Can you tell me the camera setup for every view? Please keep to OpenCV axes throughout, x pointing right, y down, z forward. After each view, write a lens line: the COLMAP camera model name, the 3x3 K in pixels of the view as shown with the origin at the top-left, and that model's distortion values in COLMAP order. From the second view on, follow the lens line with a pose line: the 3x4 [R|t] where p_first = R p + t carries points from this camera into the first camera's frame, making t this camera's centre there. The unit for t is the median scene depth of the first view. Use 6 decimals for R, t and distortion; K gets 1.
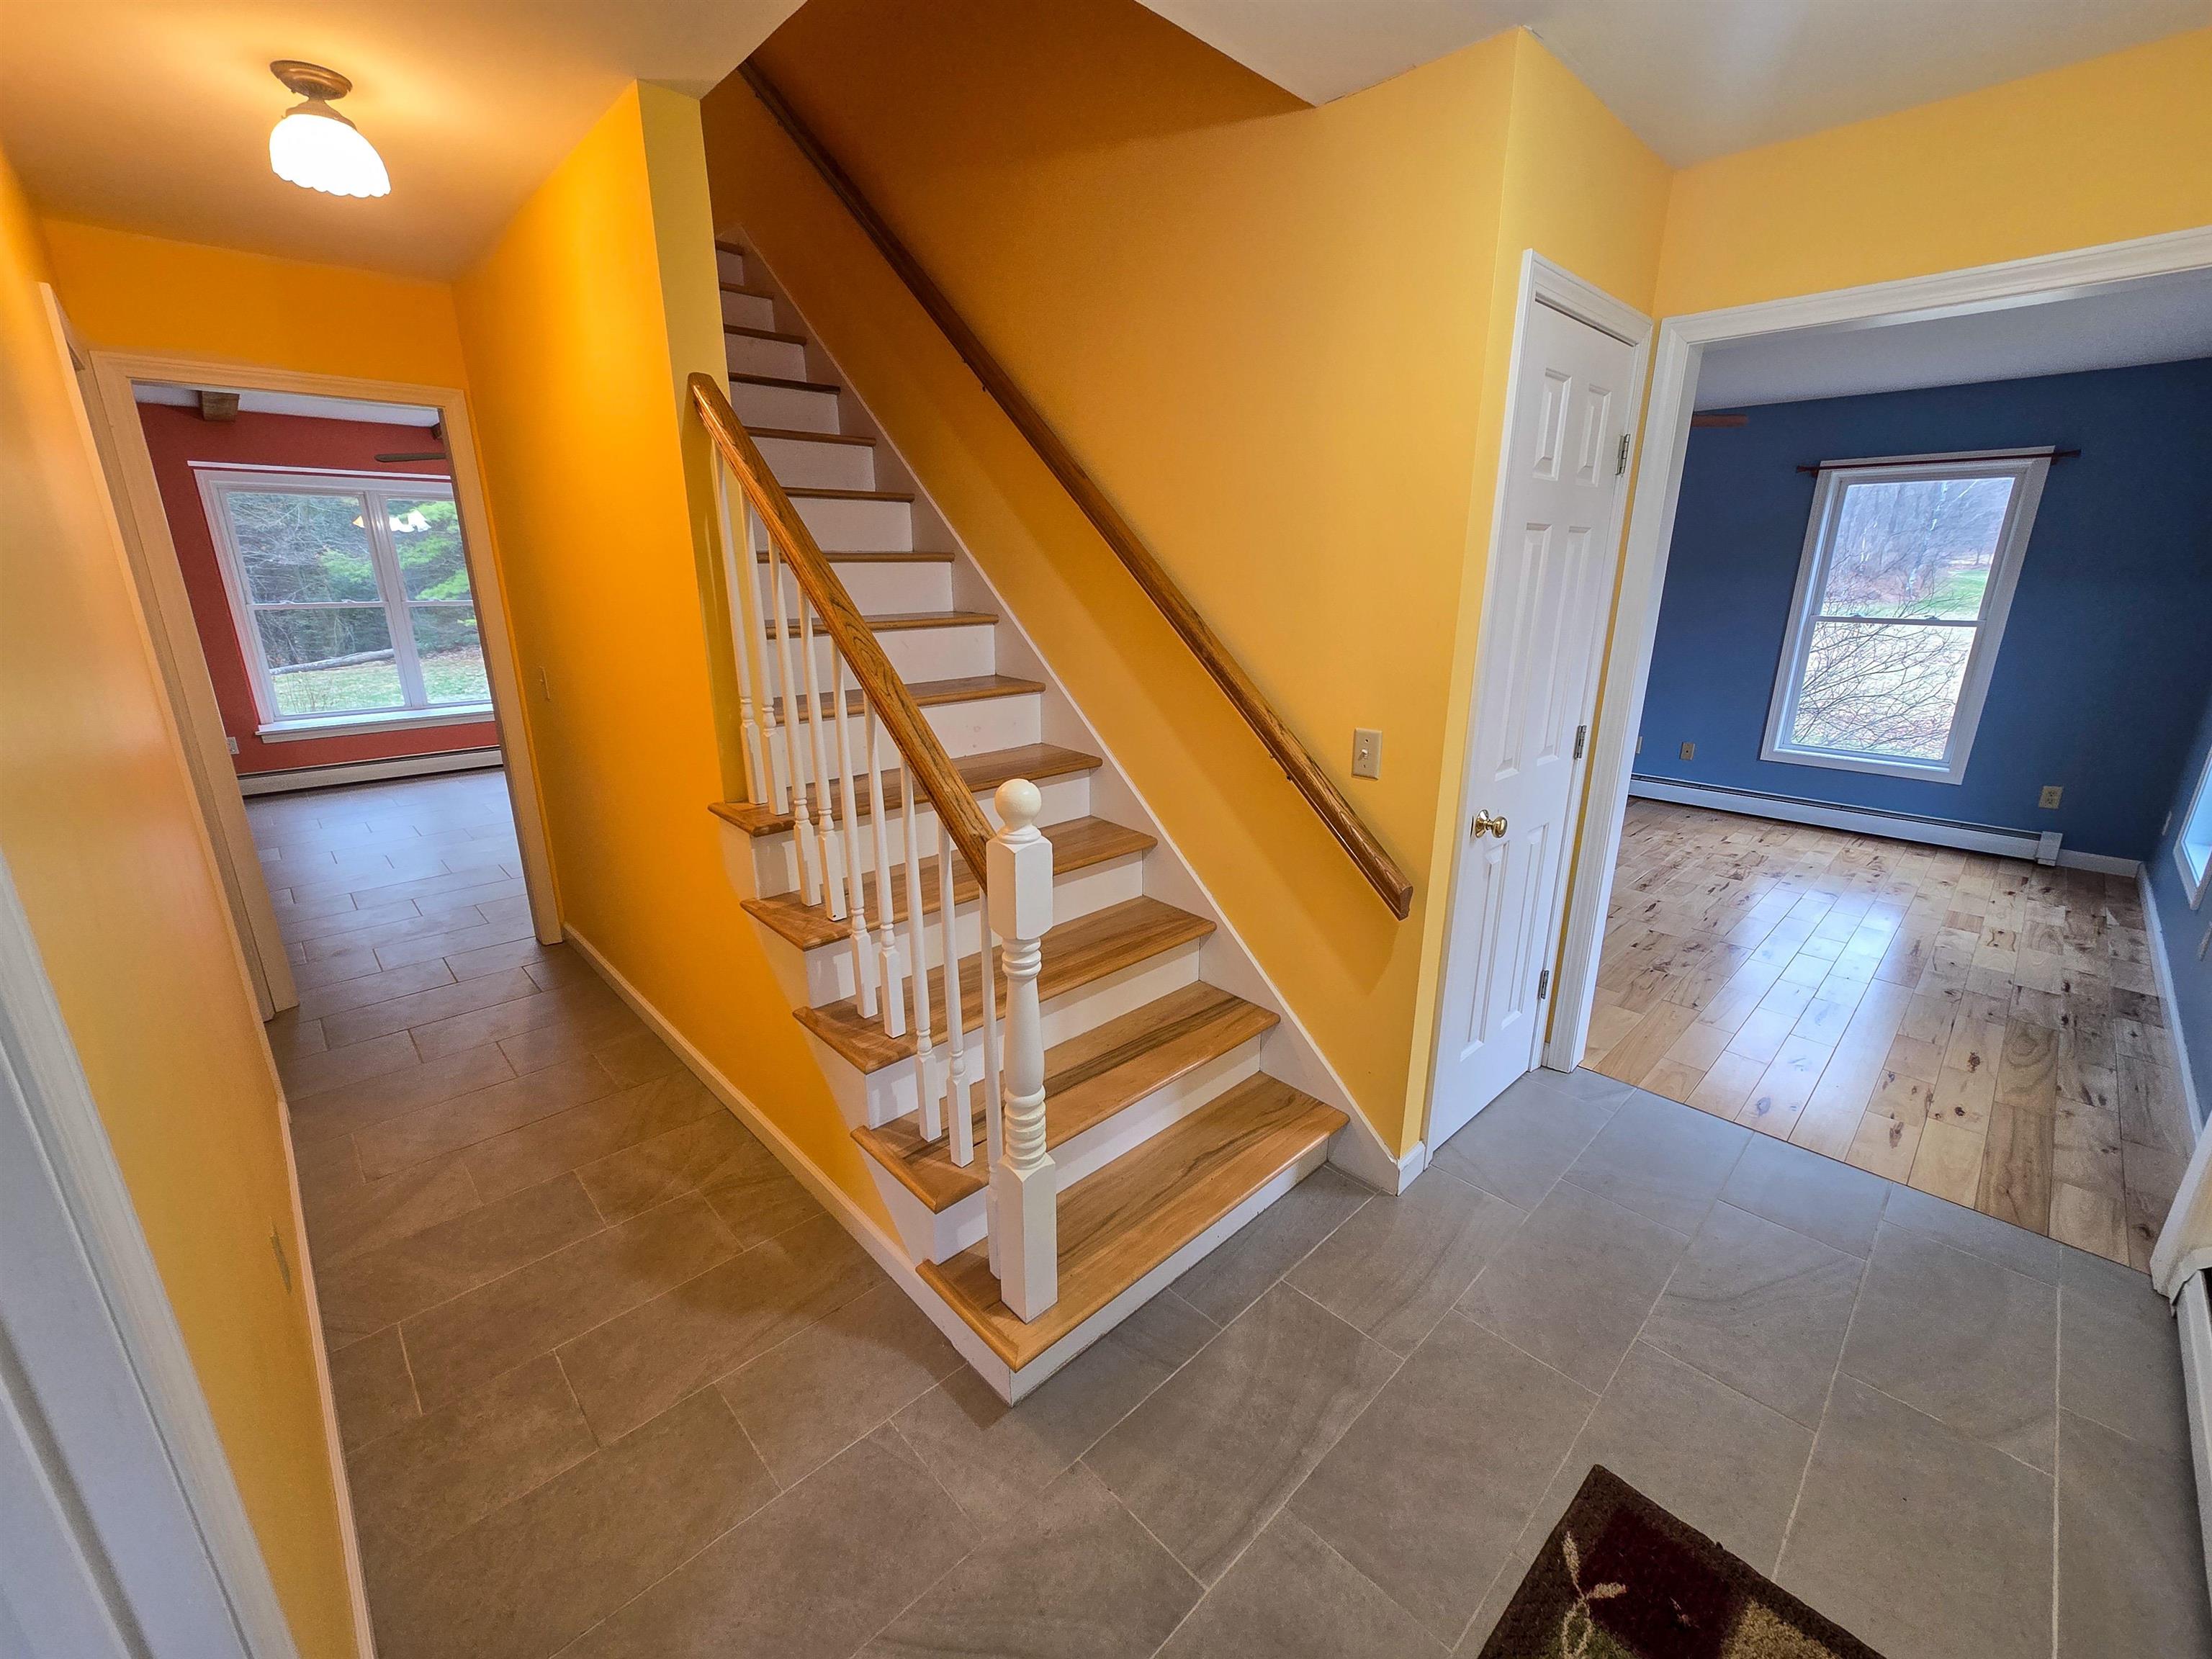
lens RADIAL K [[902.9, 0, 1125.5], [0, 902.9, 841.4], [0, 0, 1]] dist [-0.002902, -0.000276]
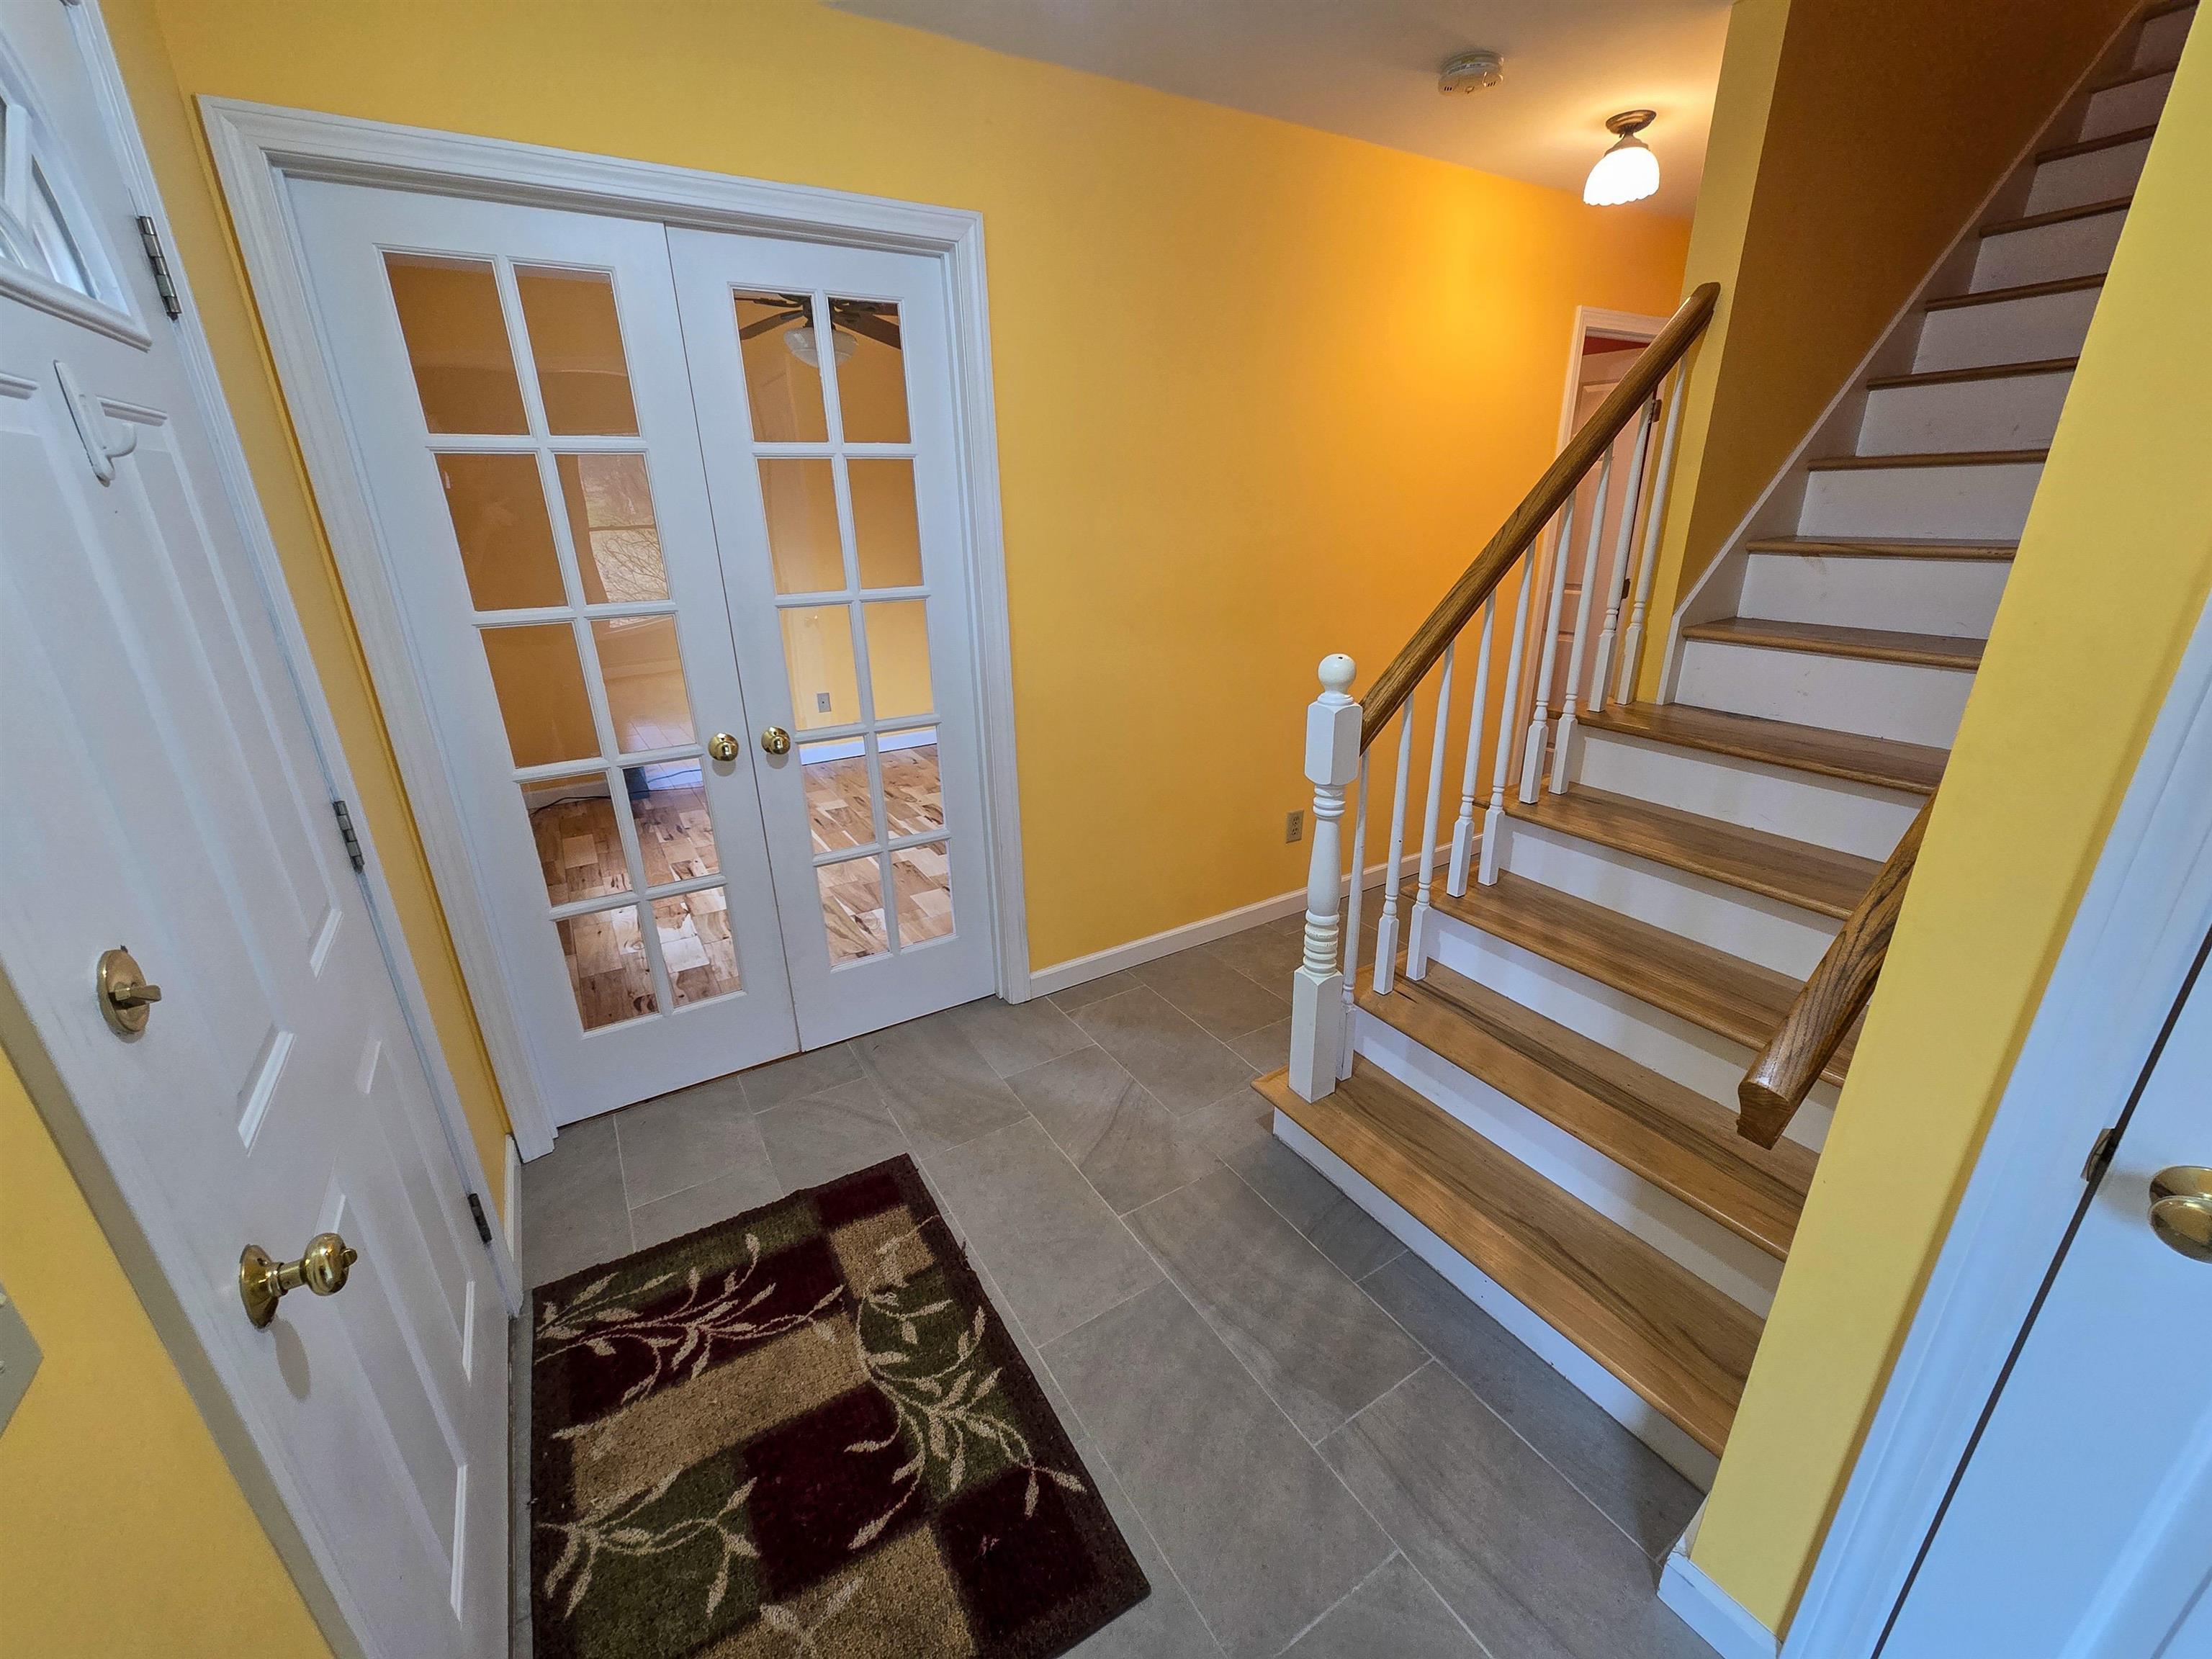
lens RADIAL K [[902.9, 0, 1120.9], [0, 902.9, 830.2], [0, 0, 1]] dist [-0.002902, -0.000276]
pose [[-0.211735, 0.346494, -0.913844, 0.394956], [-0.265208, 0.879589, 0.394954, -0.092165], [0.940656, 0.325984, -0.094347, 0.311849]]
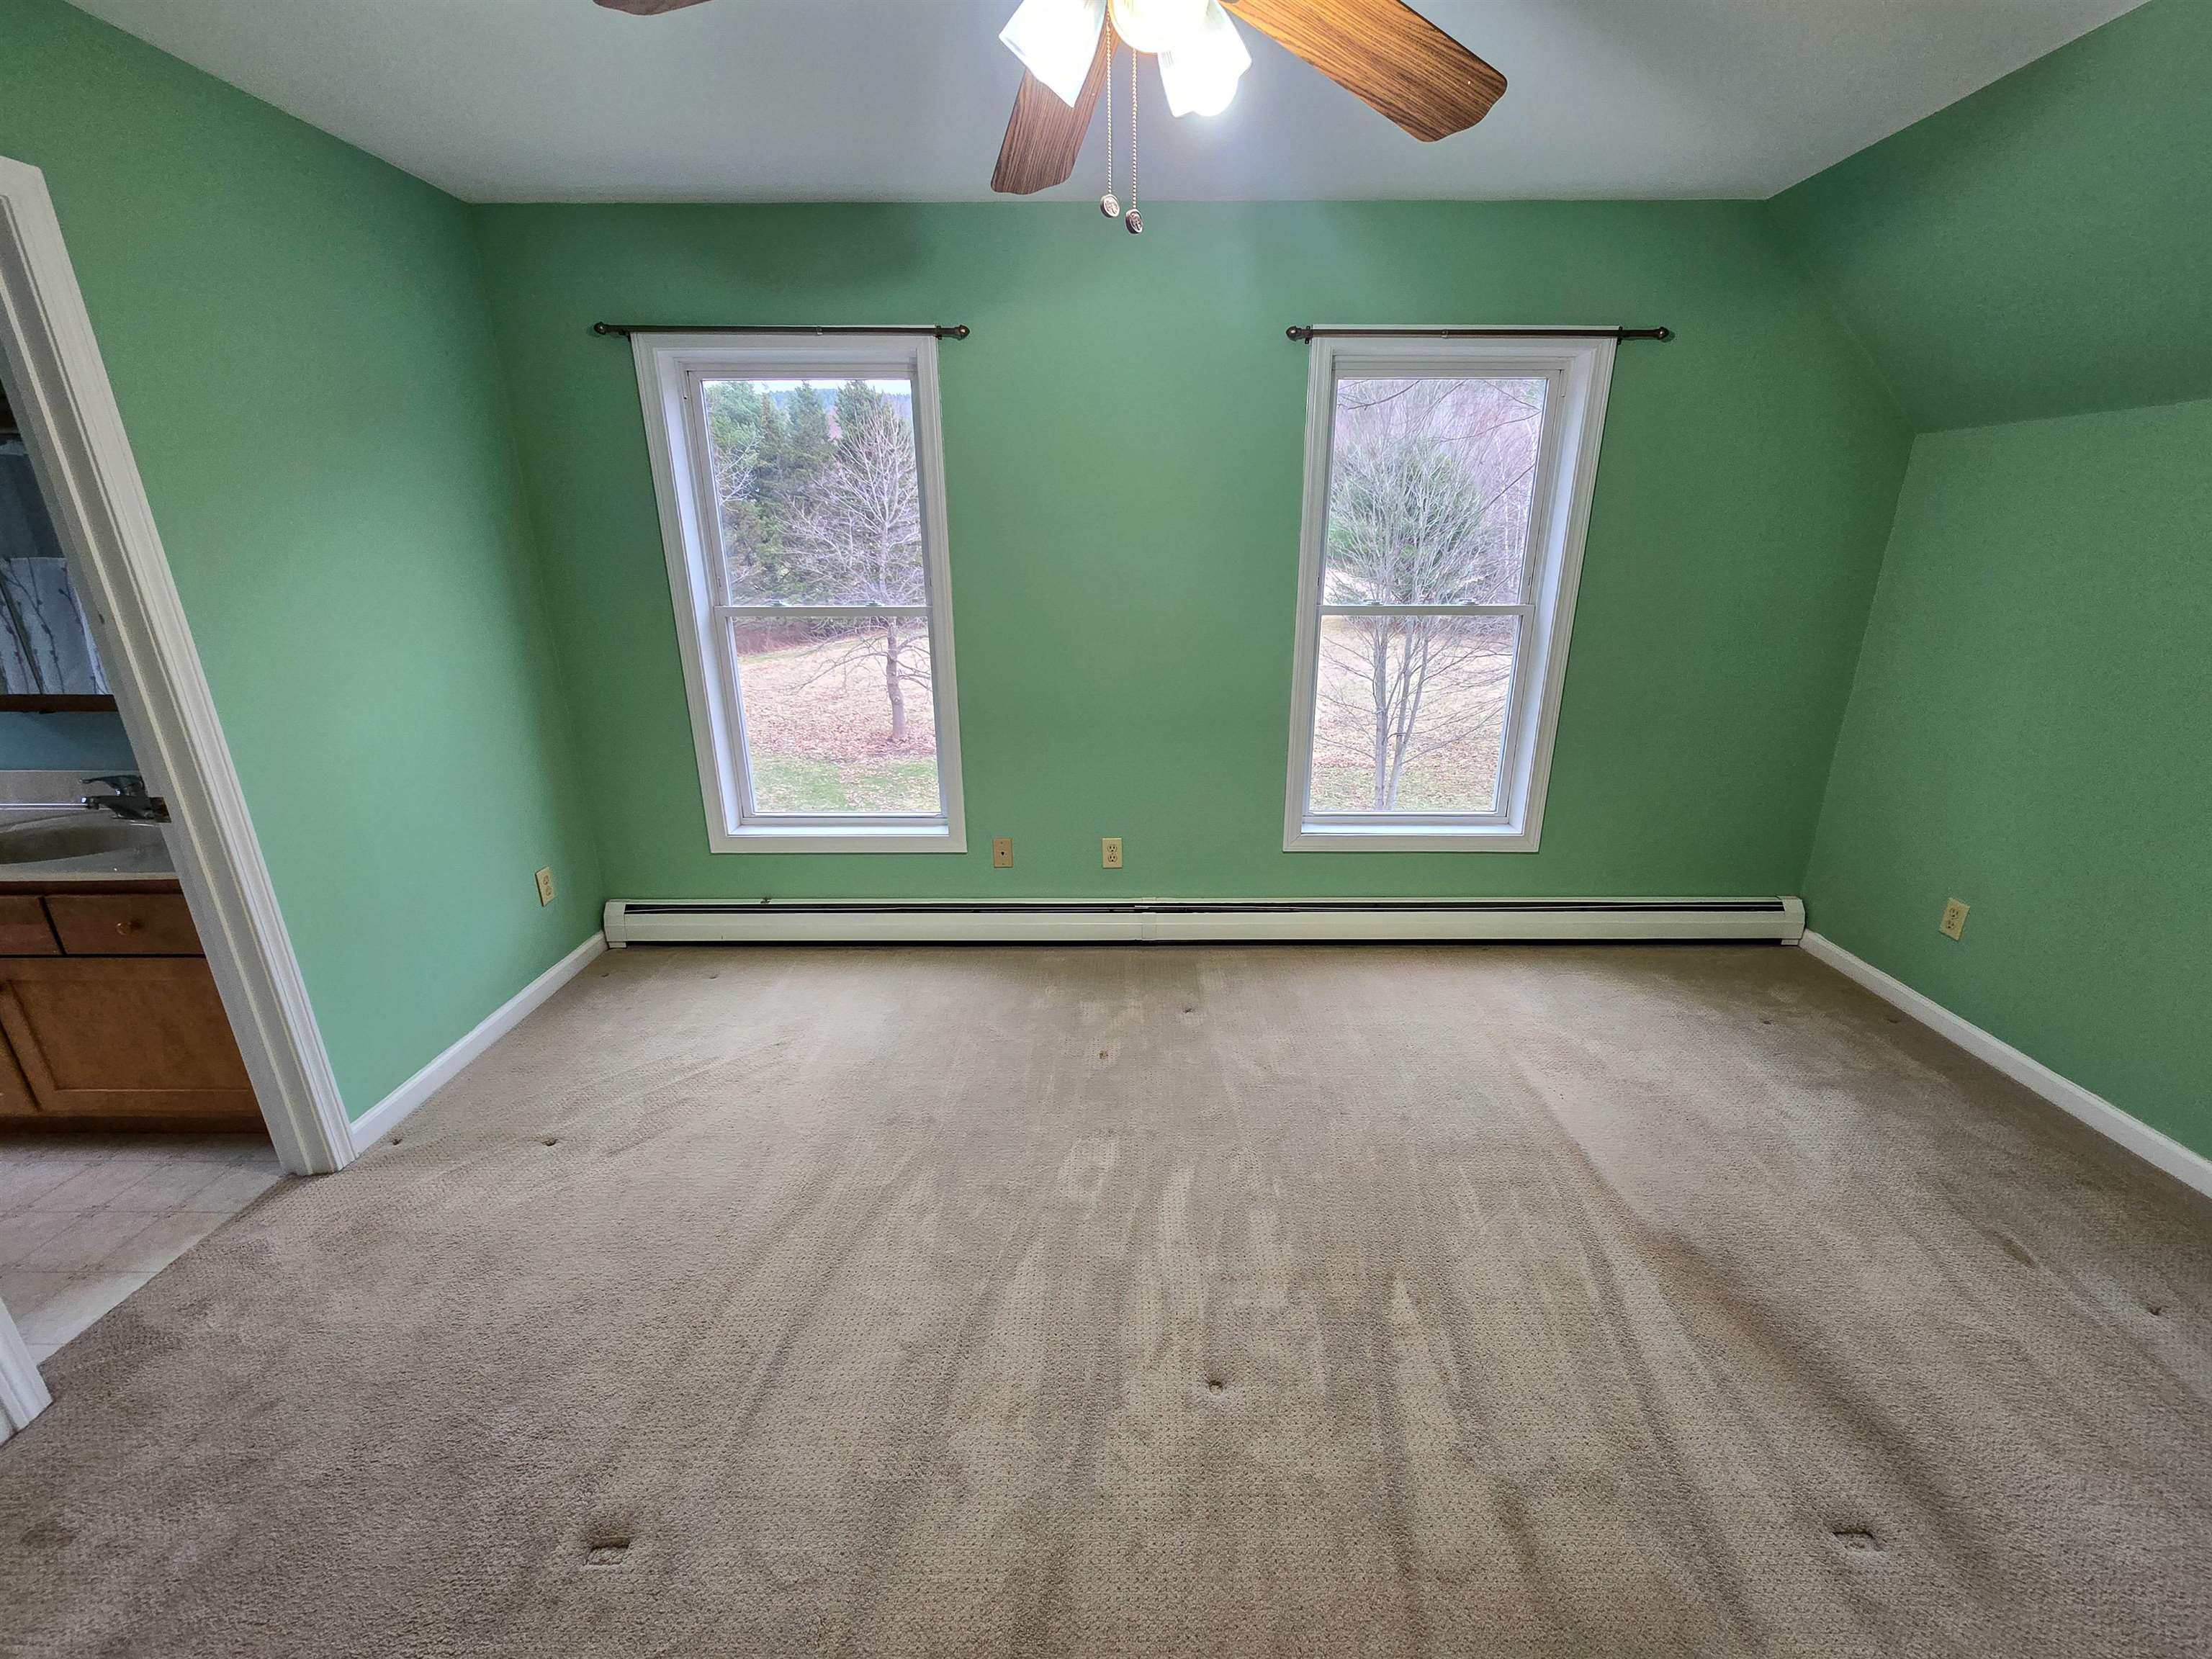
lens RADIAL K [[902.9, 0, 1123.0], [0, 902.9, 834.9], [0, 0, 1]] dist [-0.002902, -0.000276]
pose [[0.697632, -0.226724, 0.679637, 0.311462], [0.212804, 0.971371, 0.105606, -0.253280], [-0.684123, 0.070955, 0.725907, 0.870932]]
